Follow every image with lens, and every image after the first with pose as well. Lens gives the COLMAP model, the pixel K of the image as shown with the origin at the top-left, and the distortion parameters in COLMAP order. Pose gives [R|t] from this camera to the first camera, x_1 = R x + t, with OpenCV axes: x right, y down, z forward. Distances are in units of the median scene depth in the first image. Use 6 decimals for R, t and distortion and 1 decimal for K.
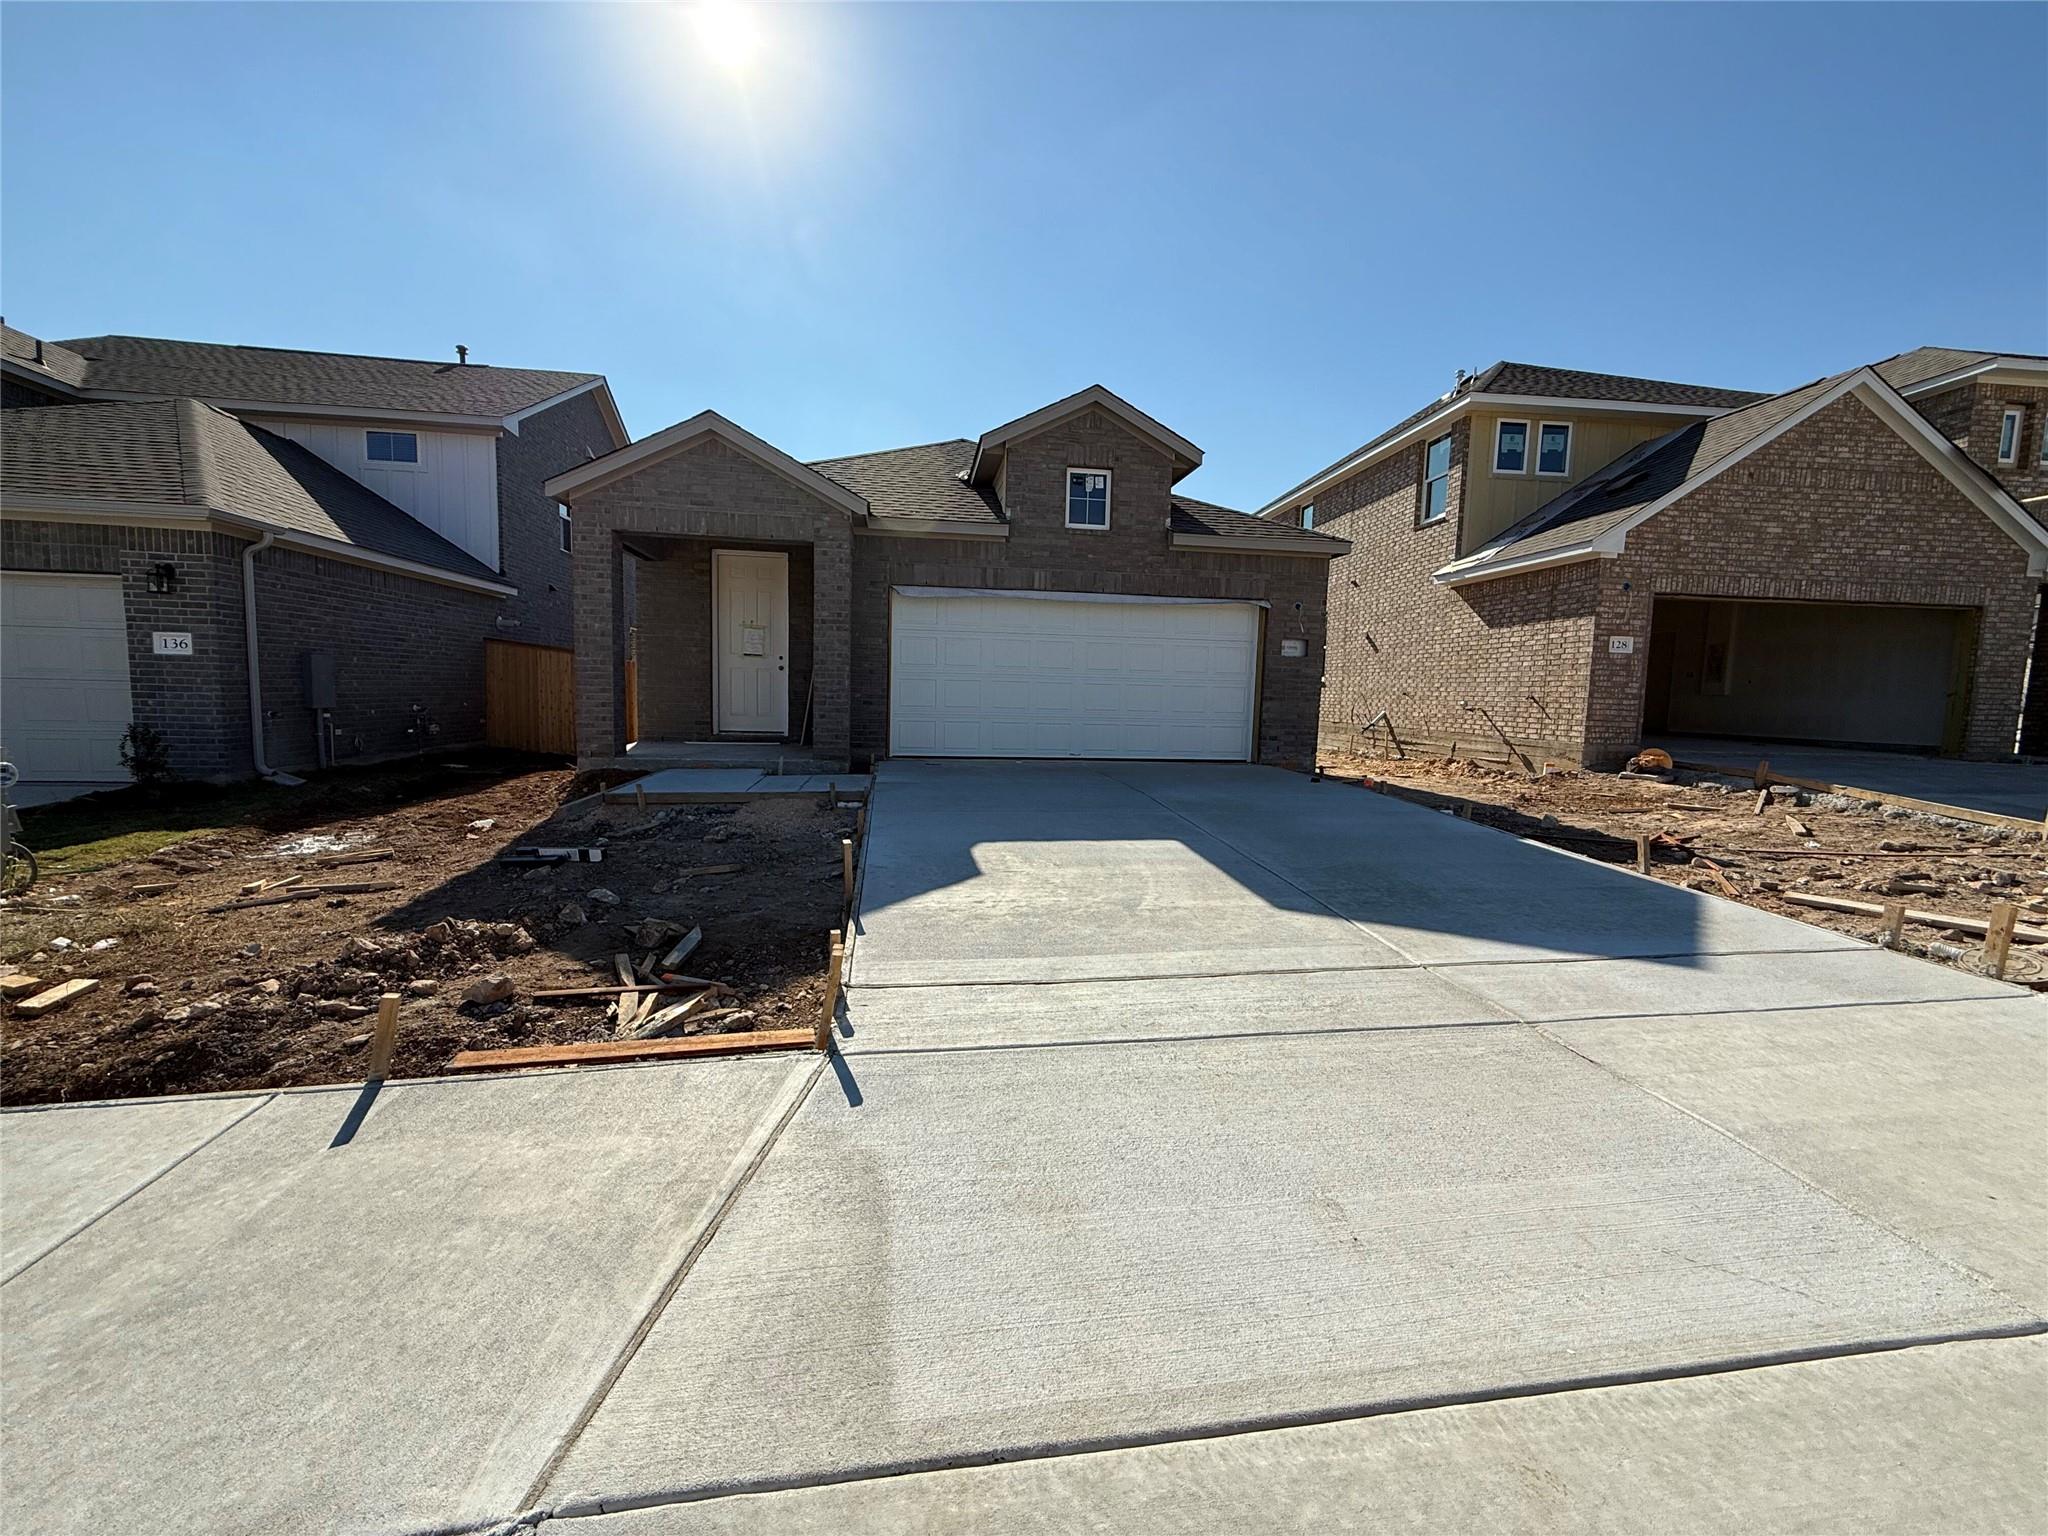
lens RADIAL K [[815.5, 0, 1014.9], [0, 815.5, 765.7], [0, 0, 1]] dist [-0.000476, 0.000216]
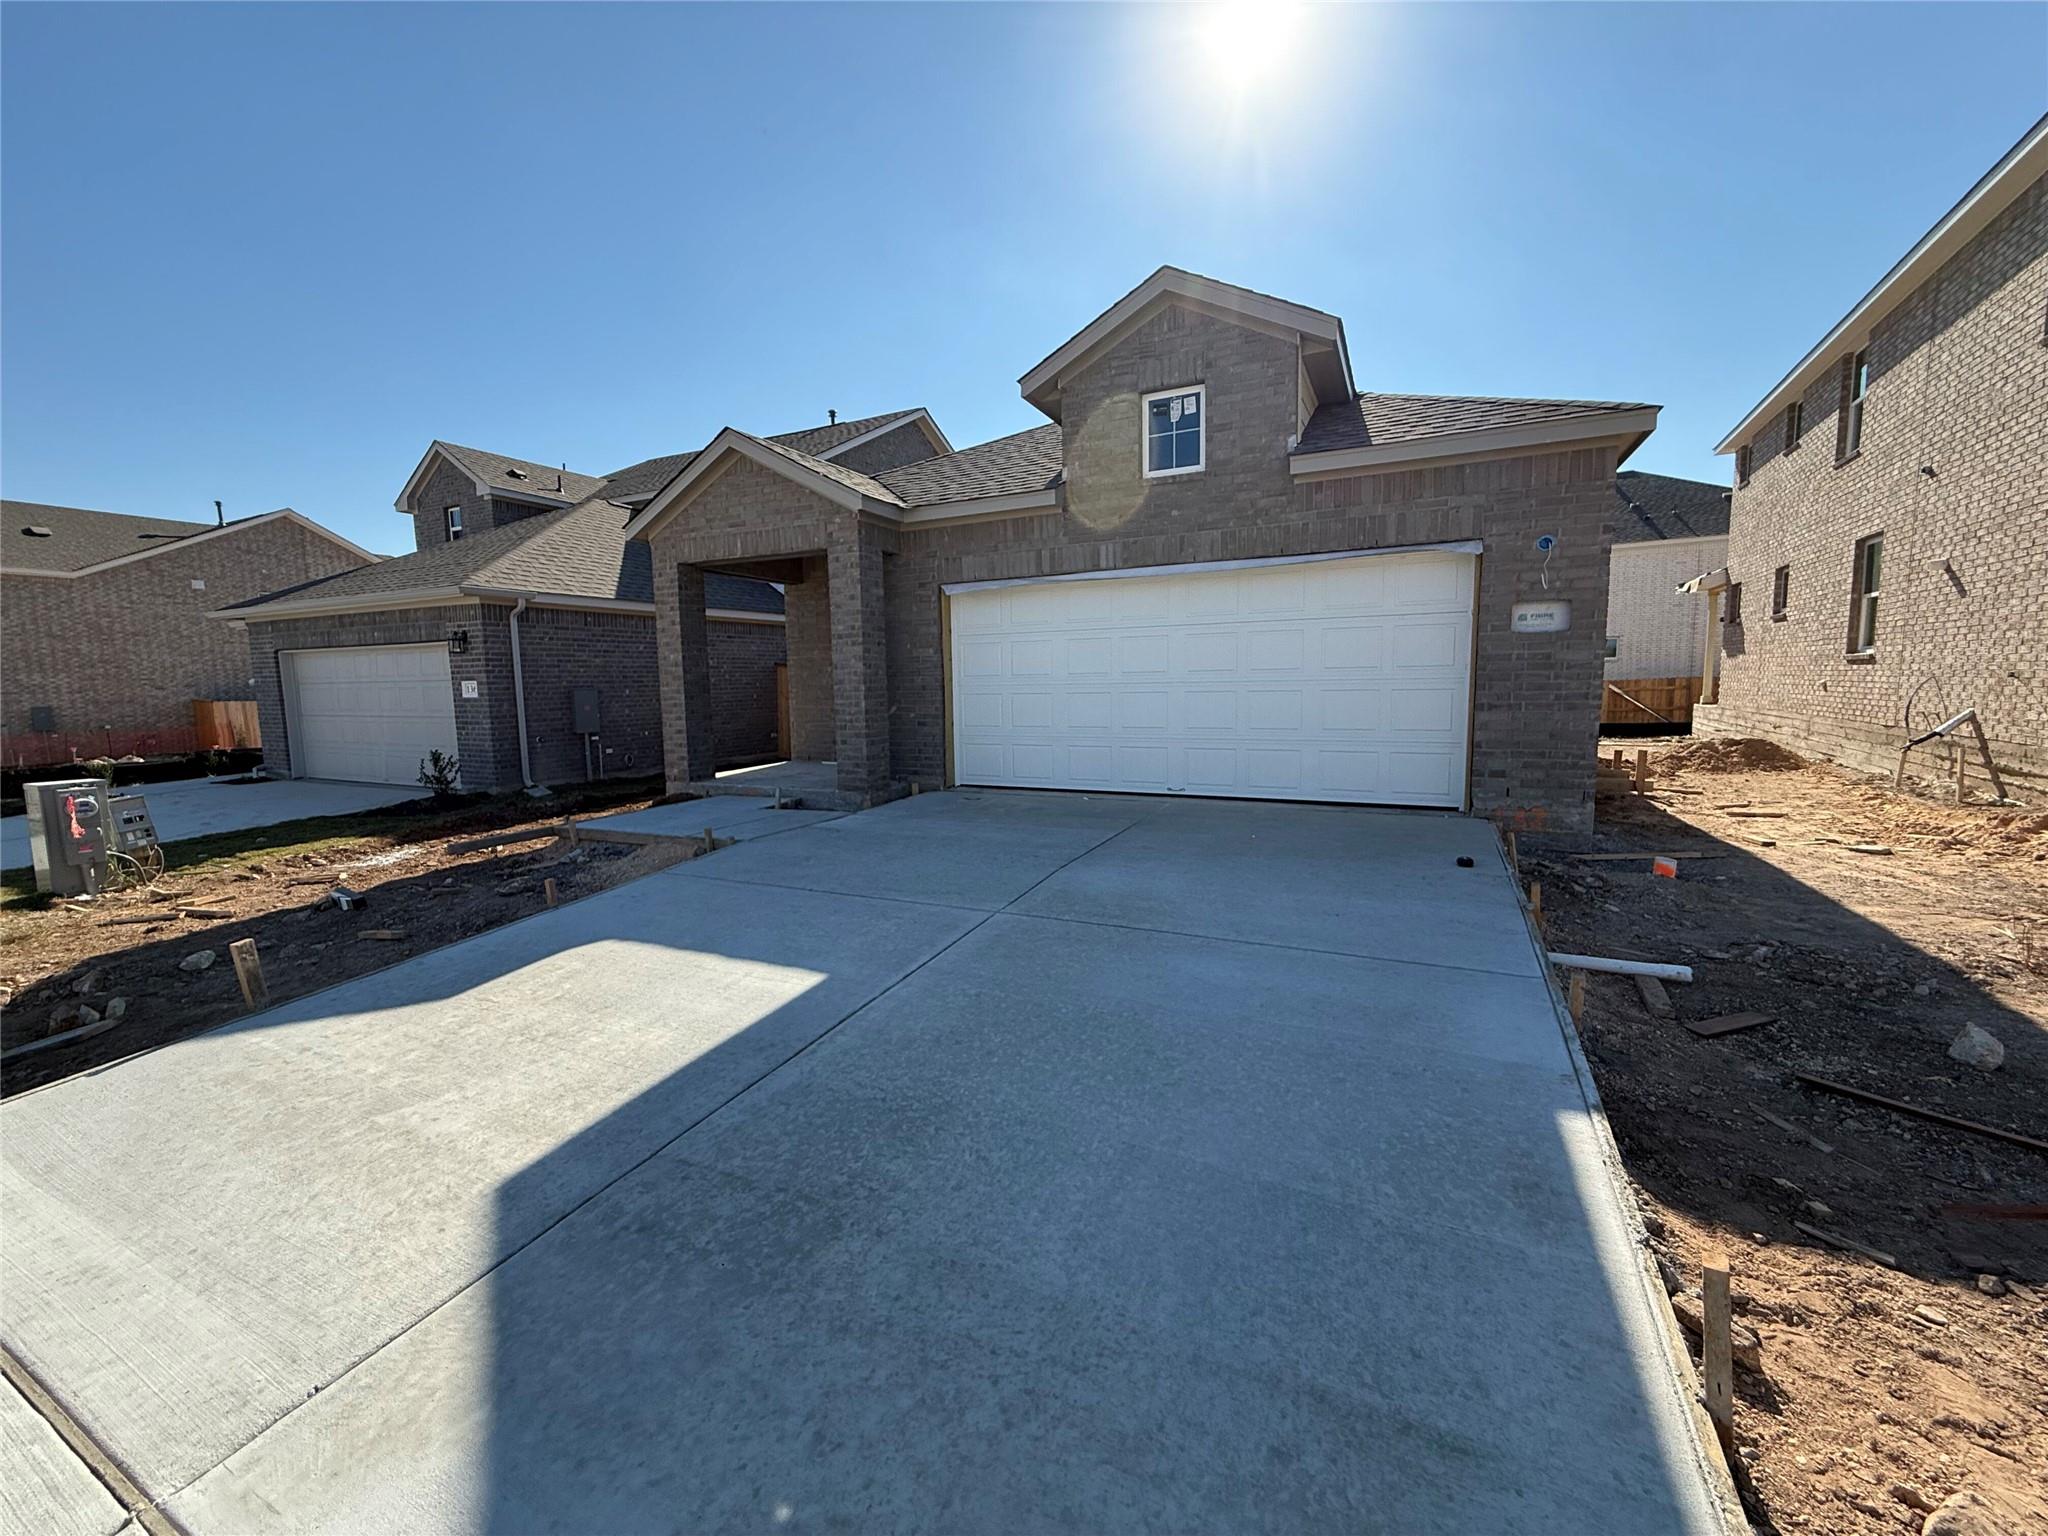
lens RADIAL K [[815.5, 0, 1014.9], [0, 815.5, 765.7], [0, 0, 1]] dist [-0.000476, 0.000216]
pose [[0.818455, 0.019937, -0.574224, 0.391260], [-0.013224, 0.999787, 0.015865, -0.046592], [0.574418, -0.005391, 0.818544, 0.338883]]
